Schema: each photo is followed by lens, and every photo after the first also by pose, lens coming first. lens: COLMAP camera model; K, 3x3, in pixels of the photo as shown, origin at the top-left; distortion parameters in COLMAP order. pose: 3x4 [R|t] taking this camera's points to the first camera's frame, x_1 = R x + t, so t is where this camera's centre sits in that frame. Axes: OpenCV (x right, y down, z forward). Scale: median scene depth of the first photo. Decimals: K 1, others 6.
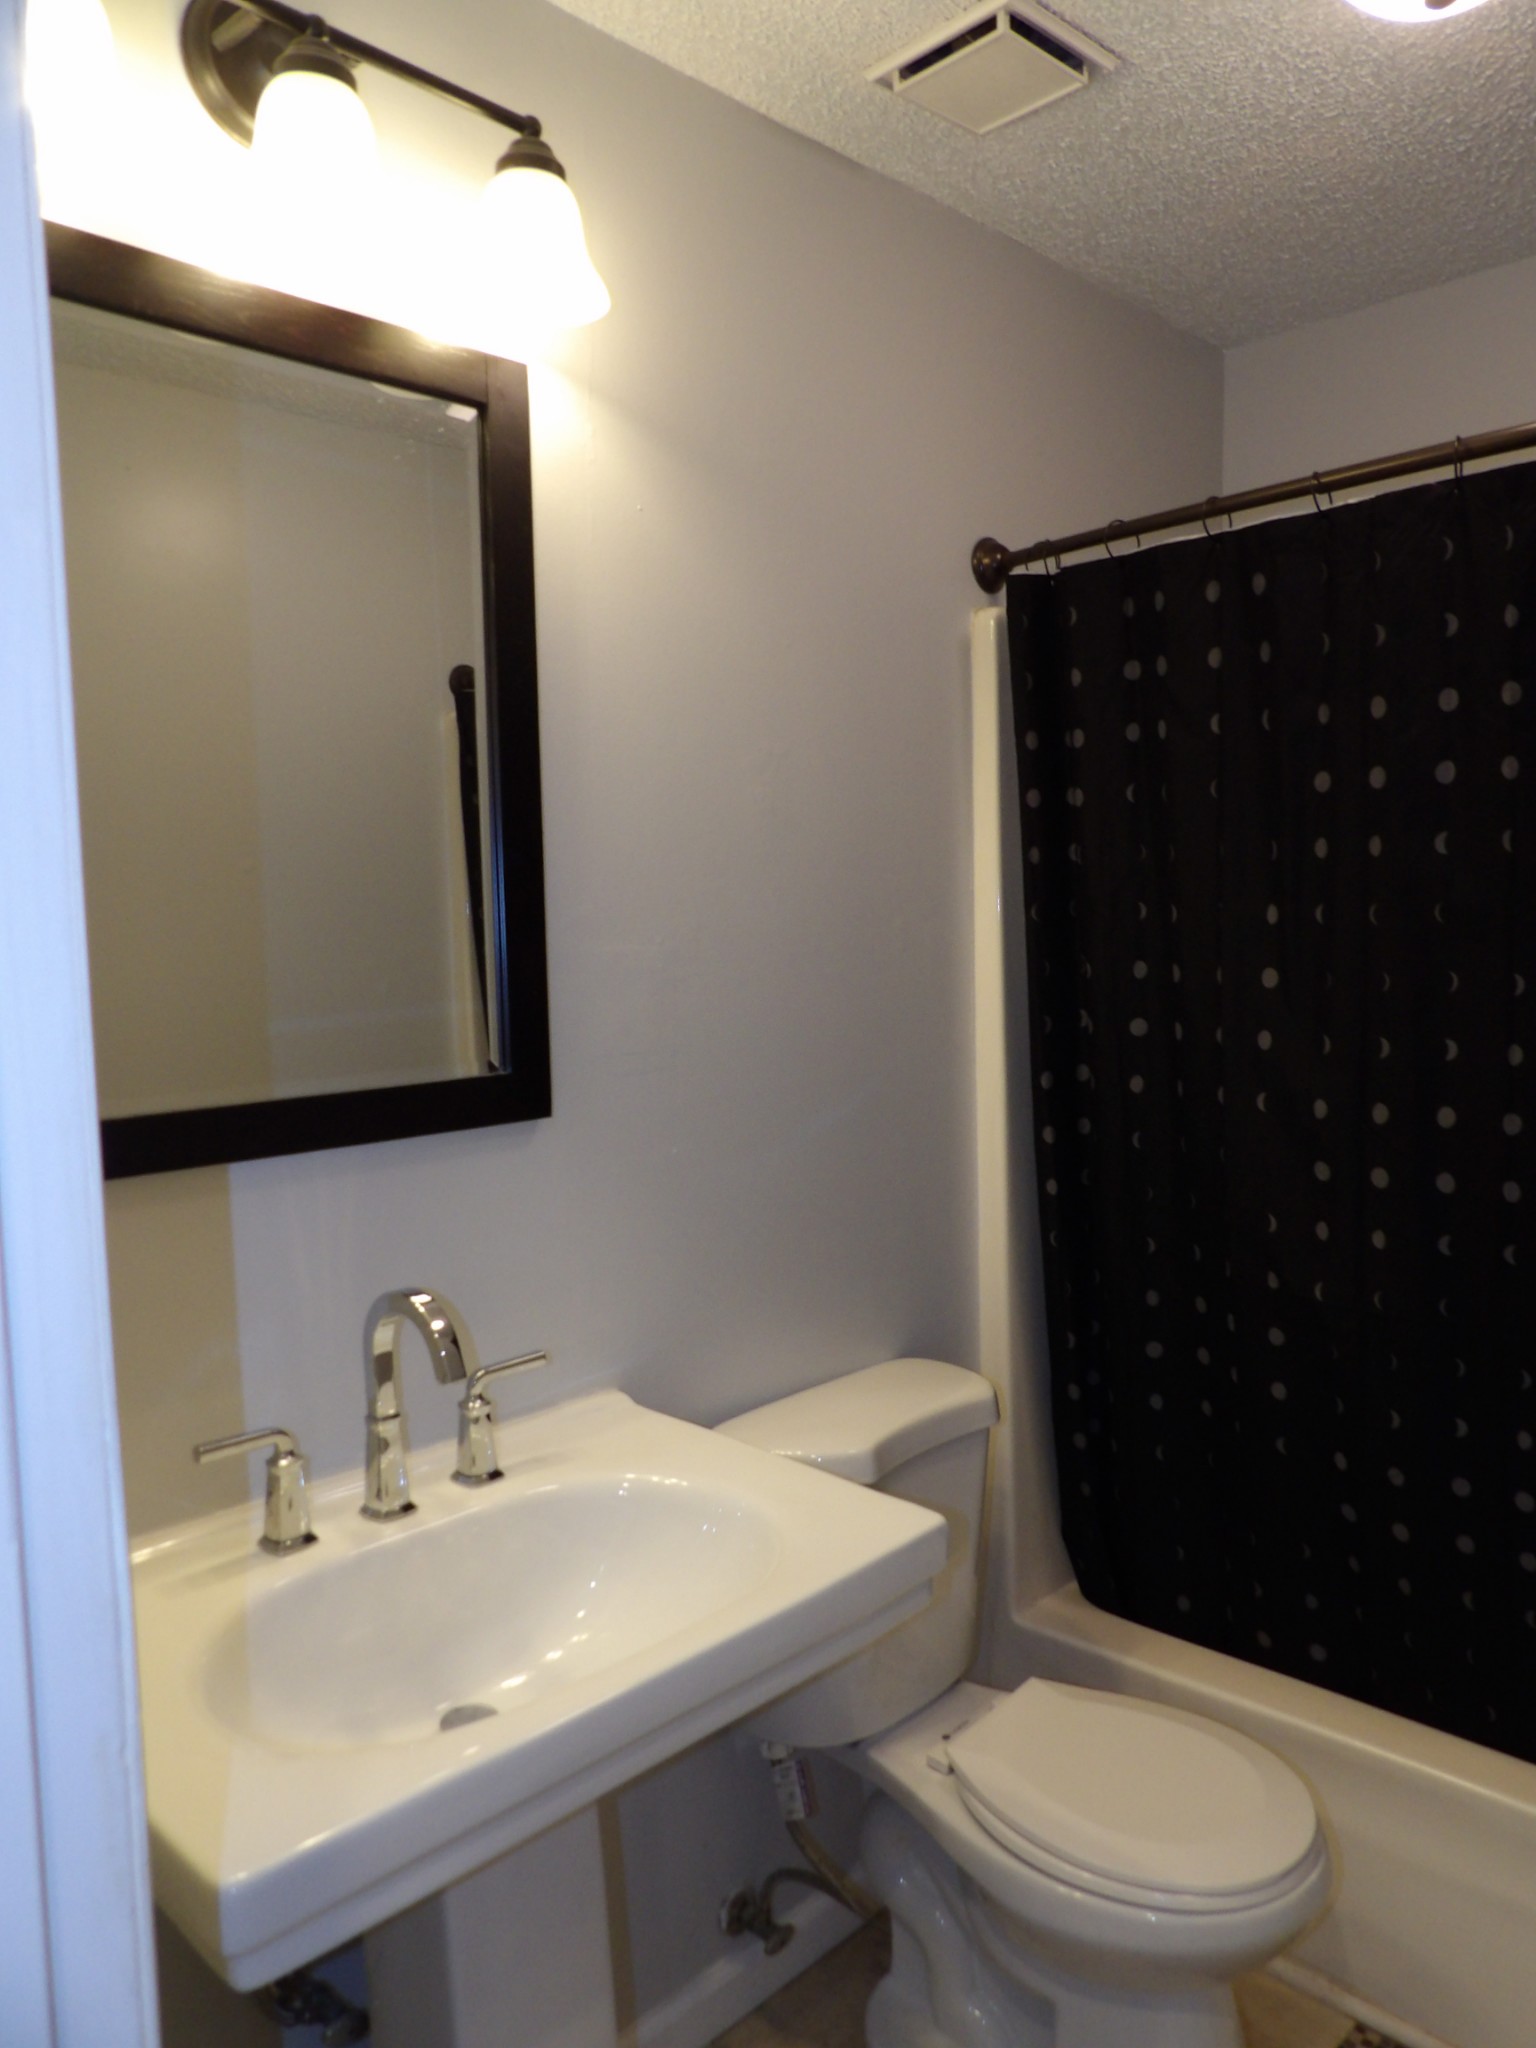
lens RADIAL K [[1478.0, 0, 755.6], [0, 1478.0, 1027.0], [0, 0, 1]] dist [-0.036356, 0.046884]
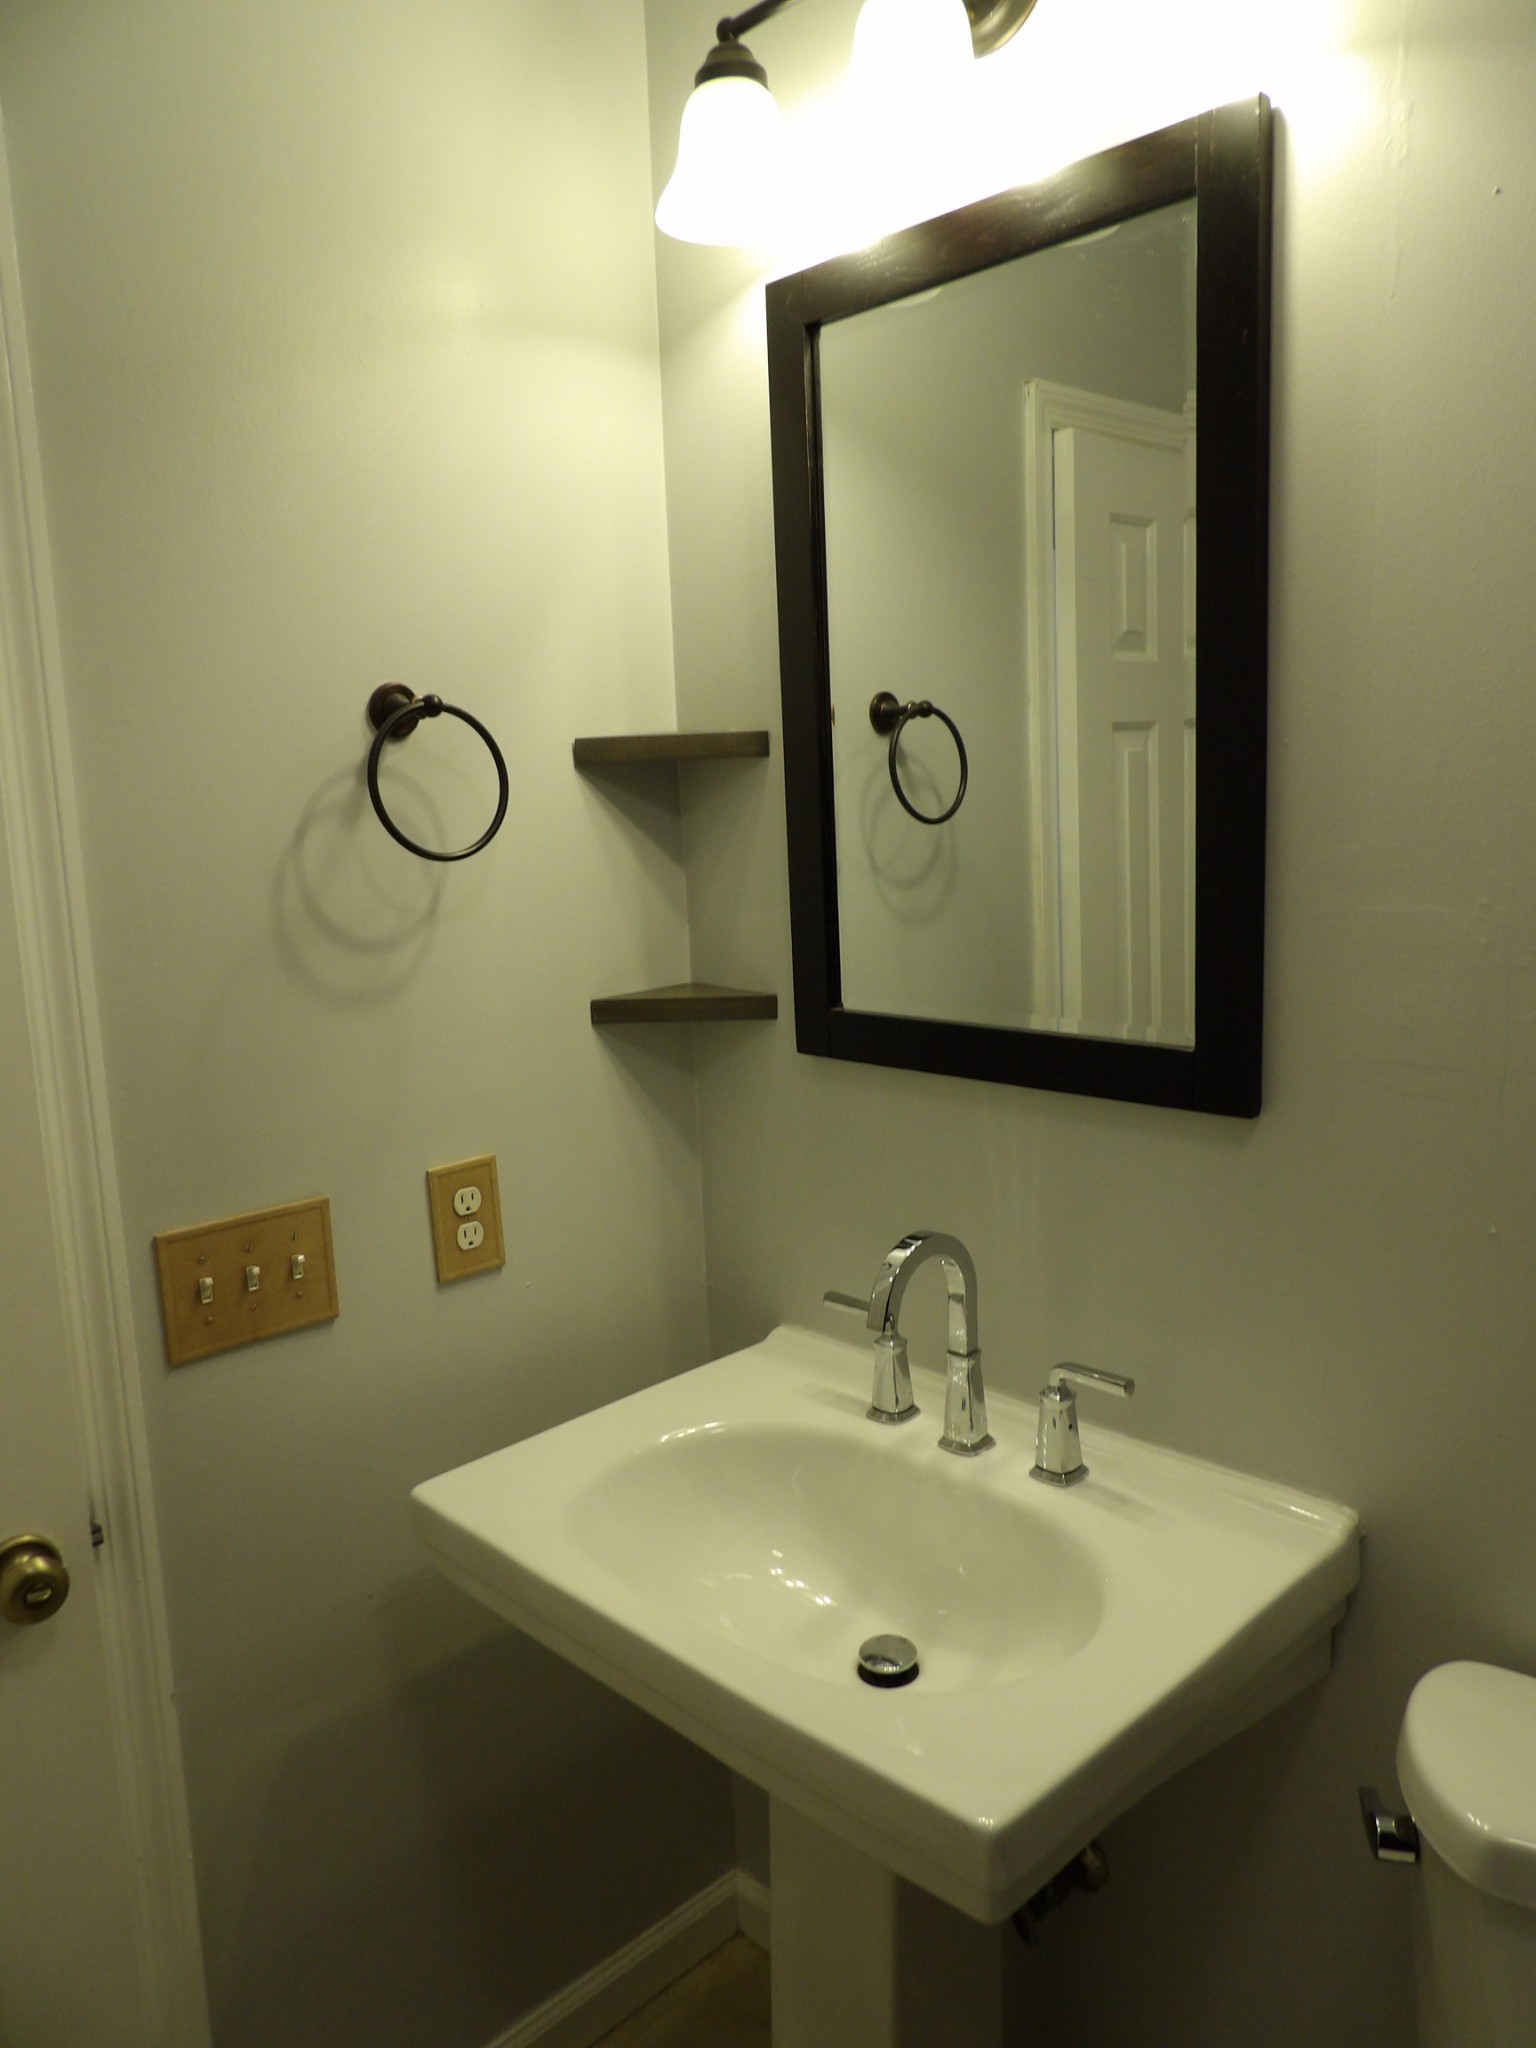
lens RADIAL K [[1478.0, 0, 755.6], [0, 1478.0, 1027.0], [0, 0, 1]] dist [-0.036356, 0.046884]
pose [[-0.032410, 0.185107, -0.982184, 0.687291], [-0.029599, 0.982091, 0.186066, -0.136199], [0.999036, 0.035102, -0.026351, 0.847696]]
